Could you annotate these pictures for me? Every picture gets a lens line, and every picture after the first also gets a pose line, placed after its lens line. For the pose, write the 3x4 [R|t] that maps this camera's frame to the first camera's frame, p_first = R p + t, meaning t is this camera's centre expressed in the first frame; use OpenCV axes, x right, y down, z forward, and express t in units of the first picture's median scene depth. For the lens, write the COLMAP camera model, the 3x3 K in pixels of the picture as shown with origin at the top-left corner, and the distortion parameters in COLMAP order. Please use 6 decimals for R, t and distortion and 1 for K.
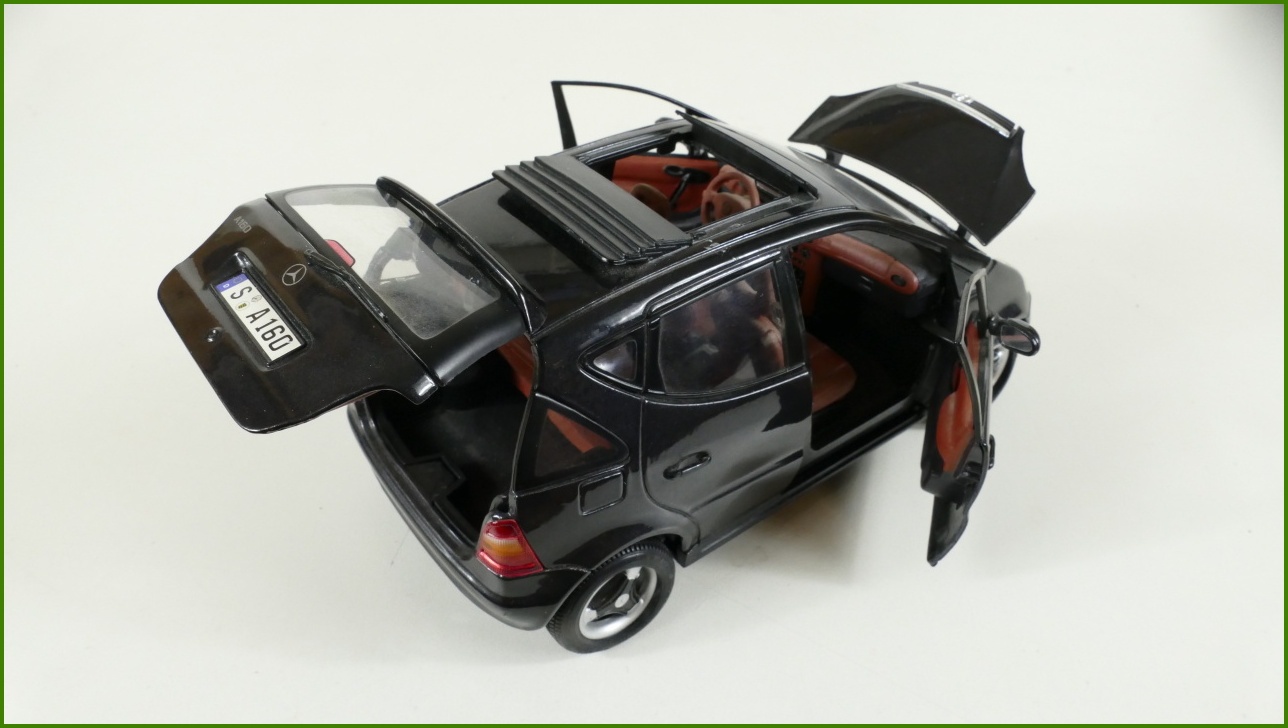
lens RADIAL K [[924.9, 0, 644.0], [0, 924.9, 364.0], [0, 0, 1]] dist [0.000148, -0.000240]
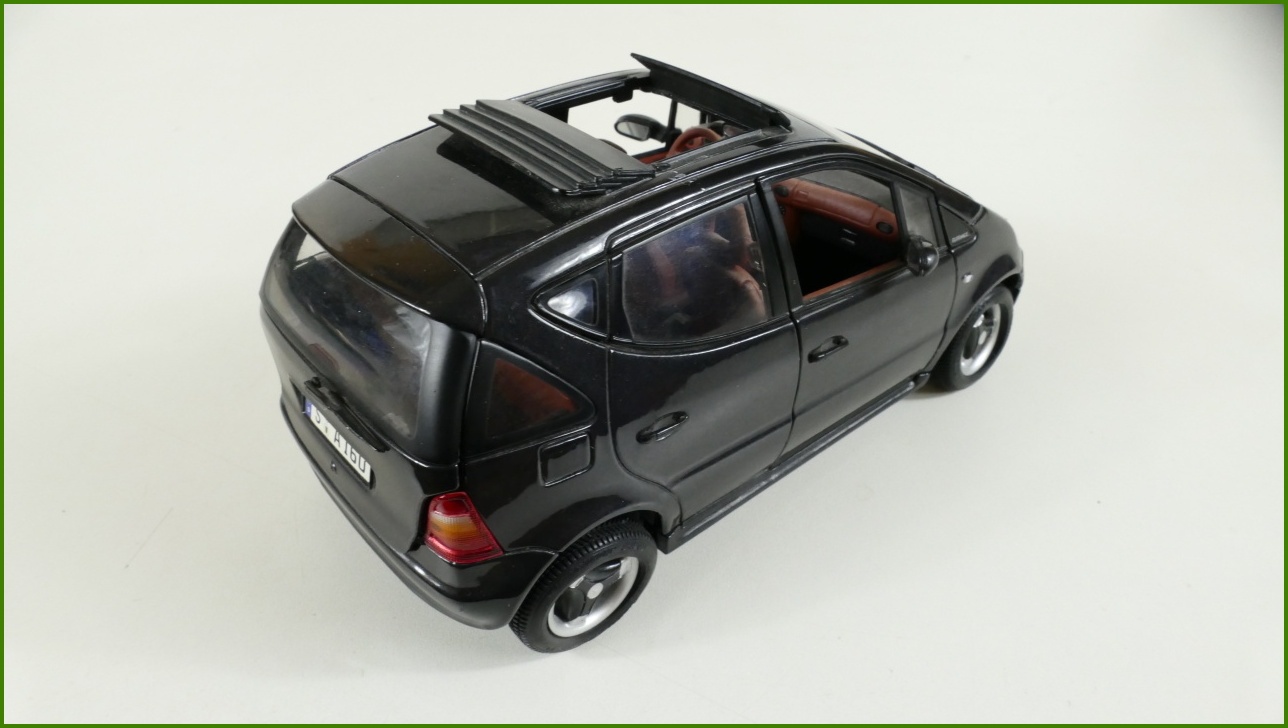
lens RADIAL K [[924.9, 0, 644.0], [0, 924.9, 364.0], [0, 0, 1]] dist [0.000148, -0.000240]
pose [[0.998367, -0.050654, 0.026400, 0.008898], [0.051942, 0.997366, -0.050634, 0.095305], [-0.023766, 0.051922, 0.998368, 0.122763]]
